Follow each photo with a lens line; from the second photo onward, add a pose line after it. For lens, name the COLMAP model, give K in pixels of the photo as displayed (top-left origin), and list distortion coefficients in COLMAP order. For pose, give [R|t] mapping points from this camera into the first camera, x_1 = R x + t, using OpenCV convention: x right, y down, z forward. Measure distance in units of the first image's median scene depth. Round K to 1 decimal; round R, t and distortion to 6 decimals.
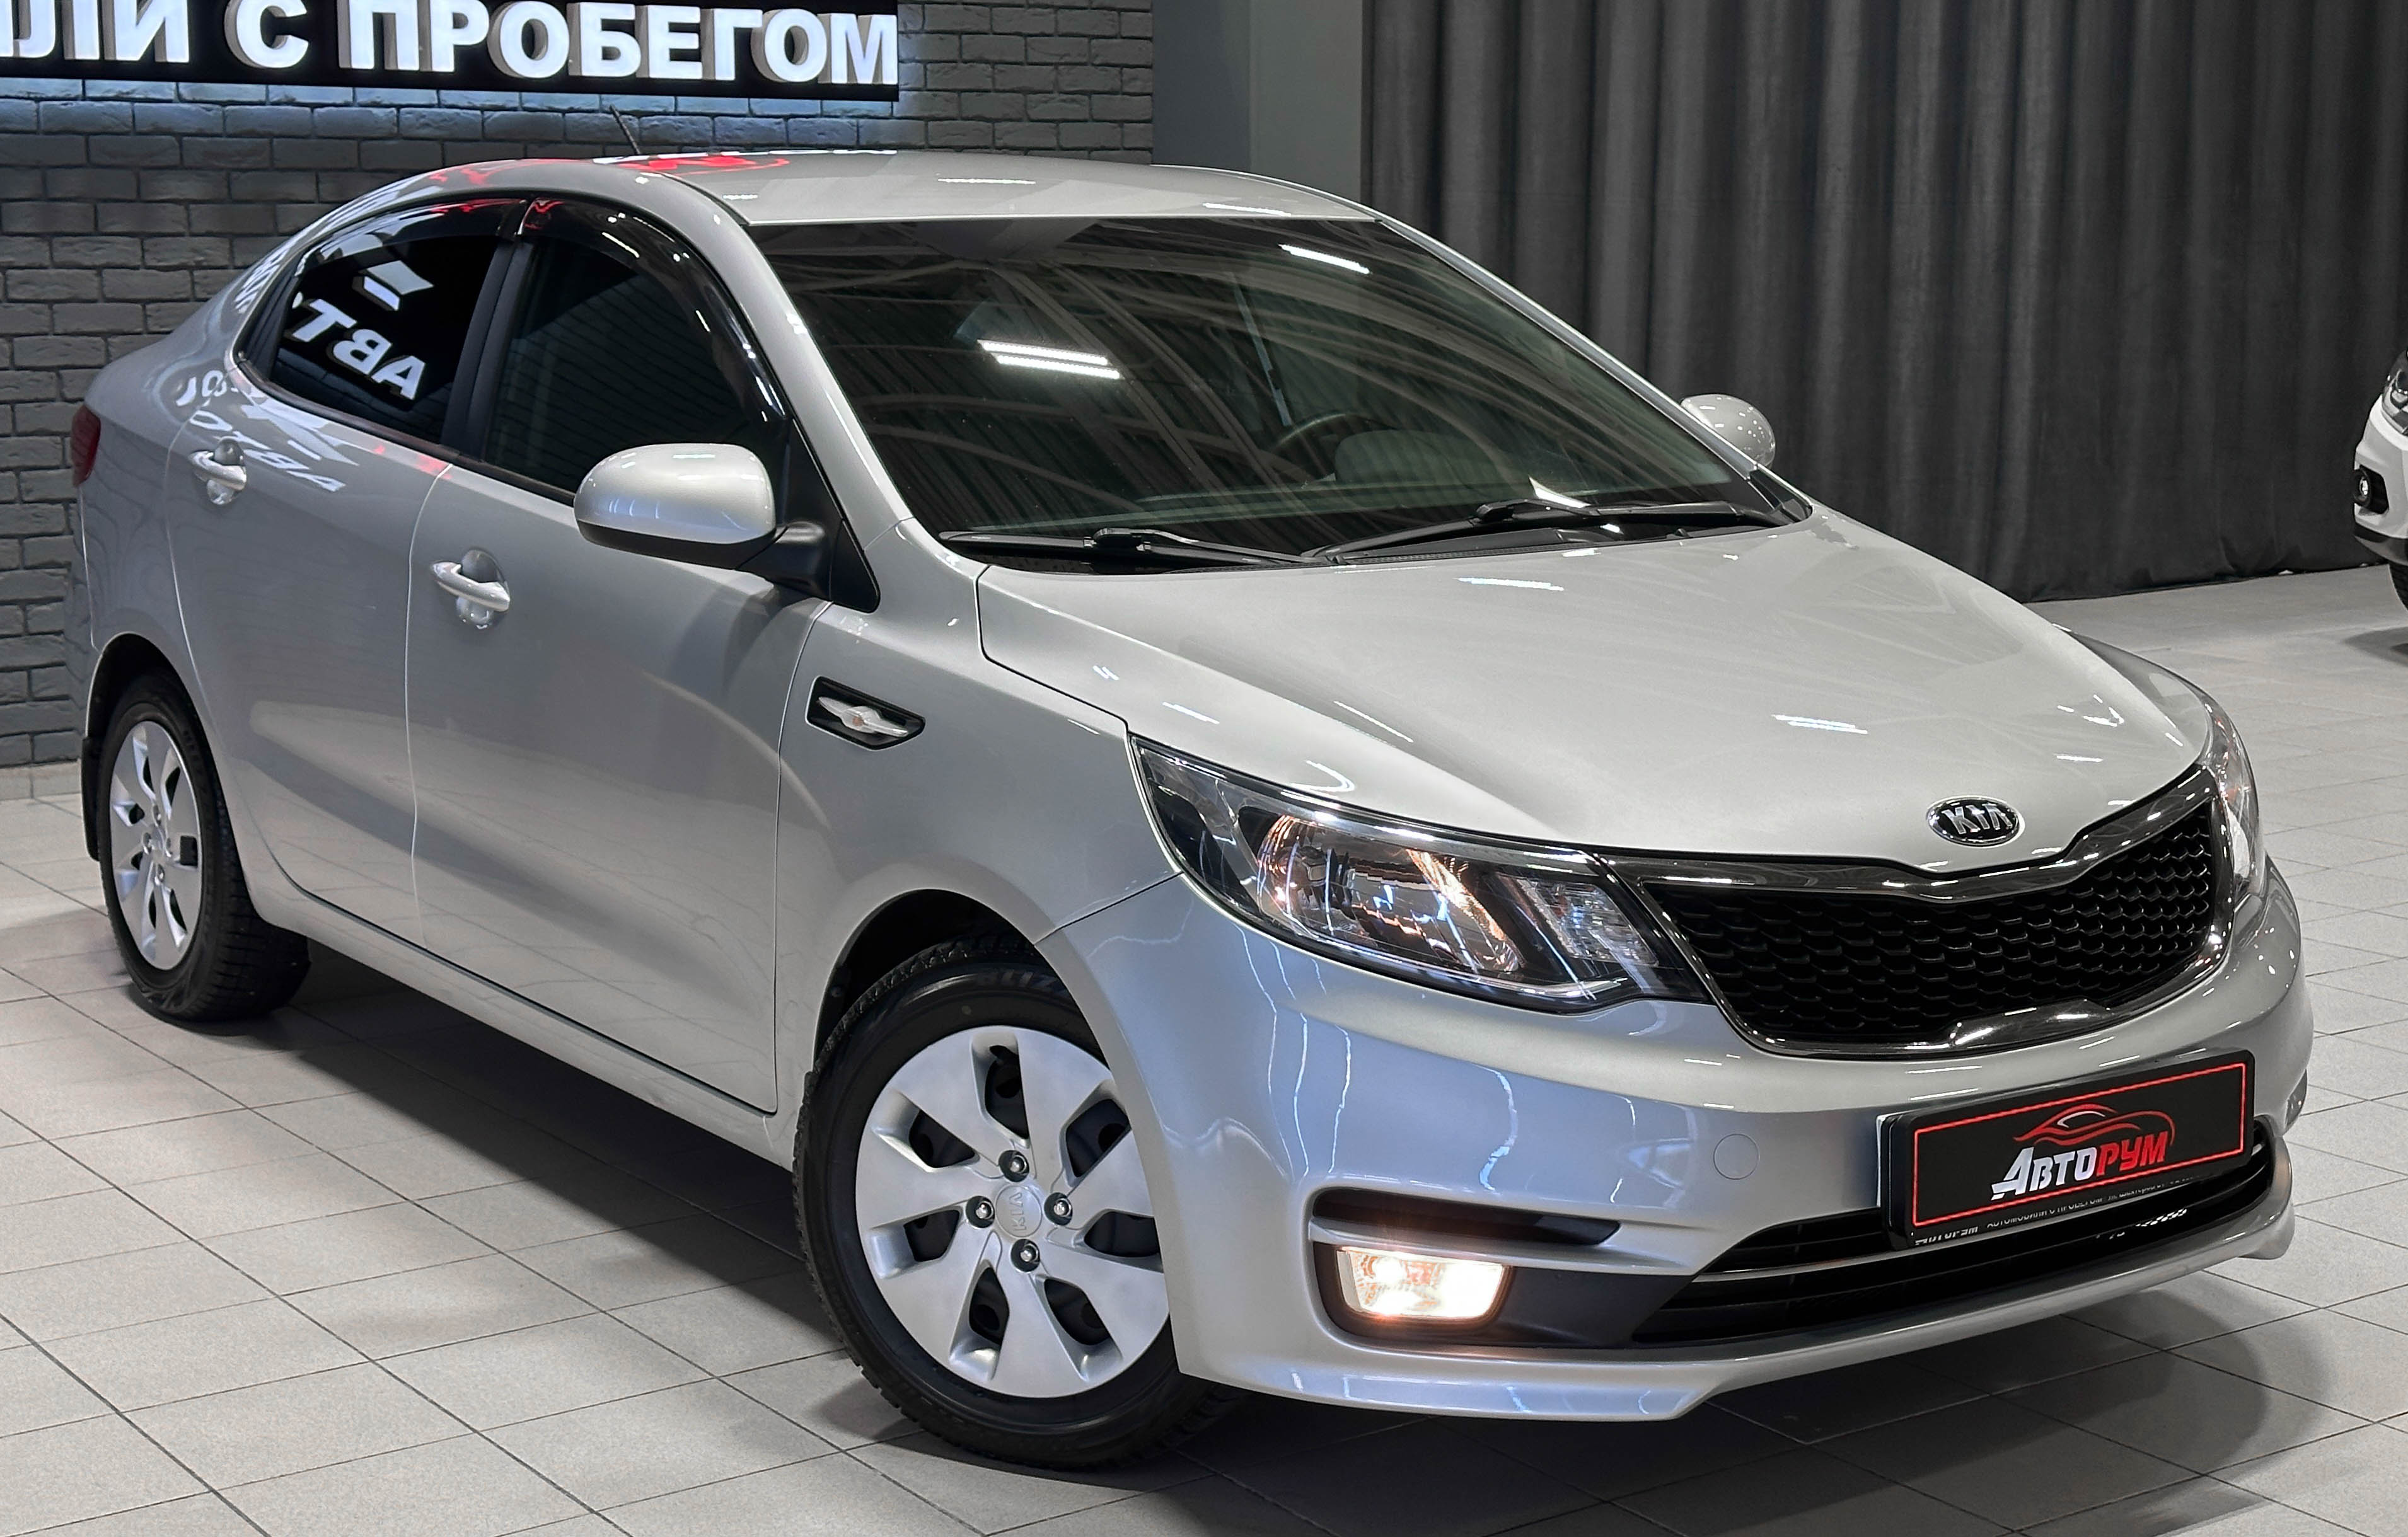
lens RADIAL K [[3356.6, 0, 1122.3], [0, 3356.6, 717.2], [0, 0, 1]] dist [0.085011, -0.117685]
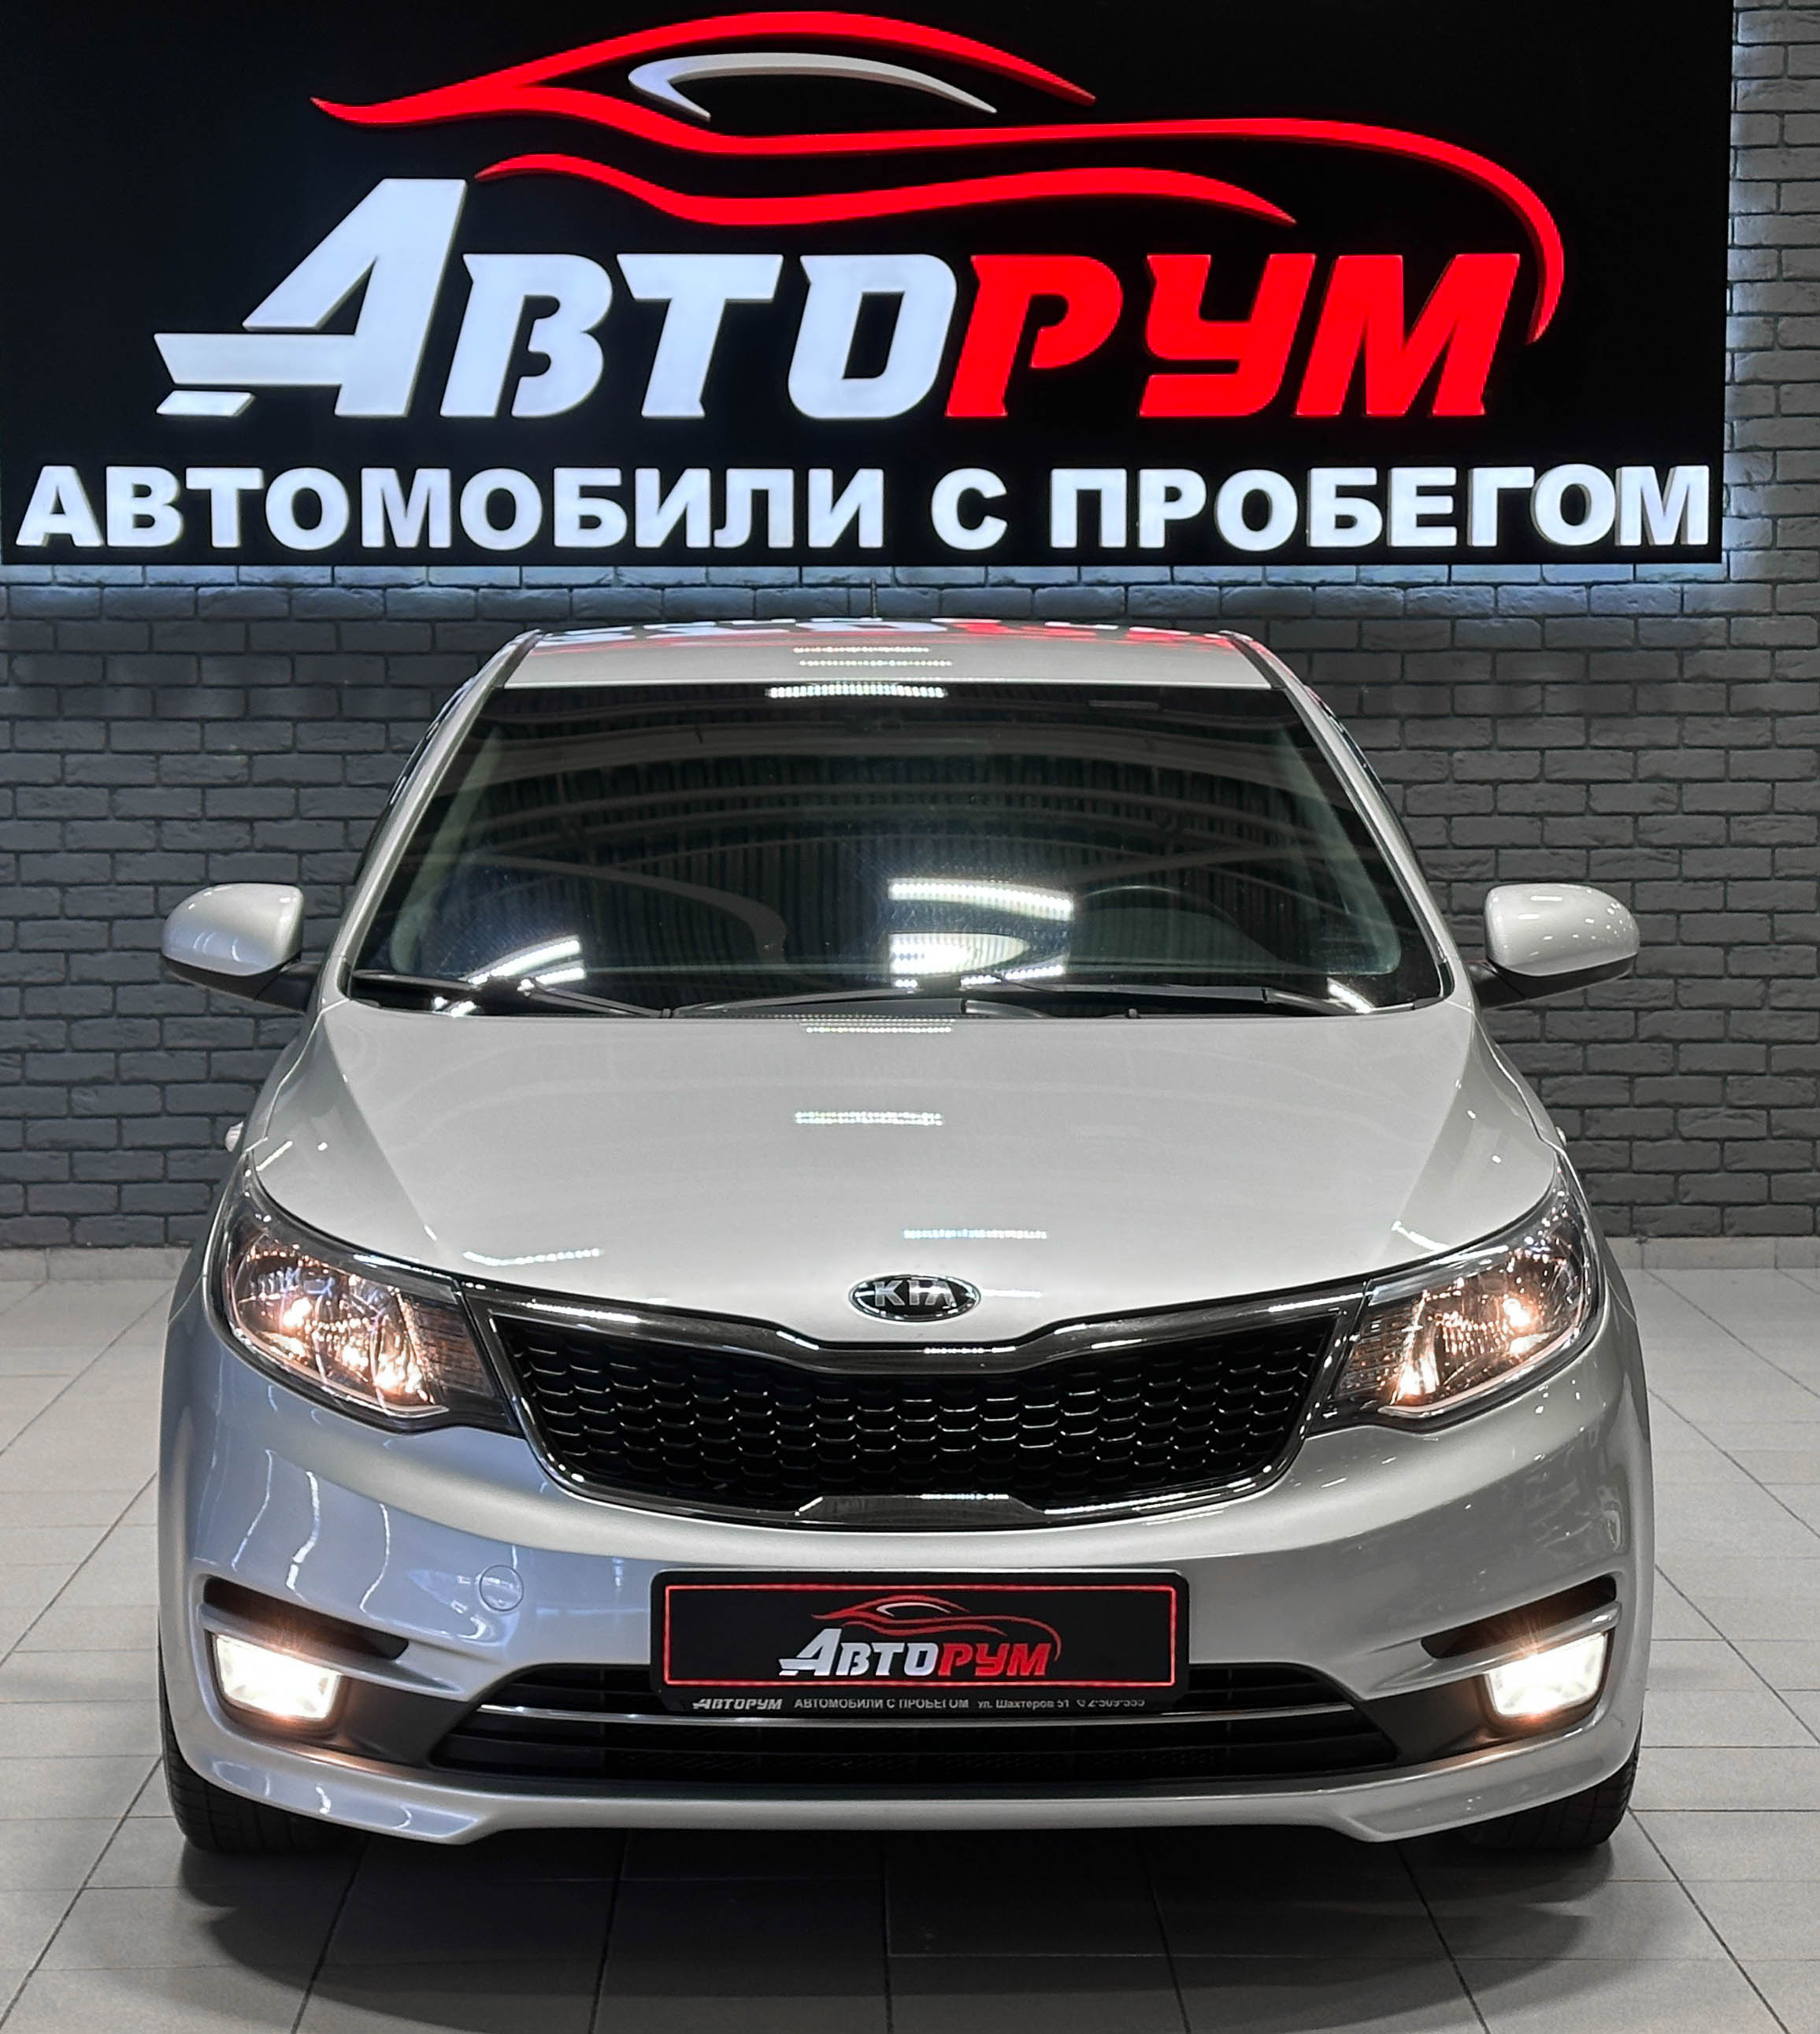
lens RADIAL K [[4133.4, 0, 910.0], [0, 4133.4, 1017.0], [0, 0, 1]] dist [0.099357, 0.066200]
pose [[0.827318, 0.038767, -0.560395, 0.405557], [-0.080343, 0.995525, -0.049744, 0.004438], [0.555959, 0.086178, 0.826731, 0.007158]]
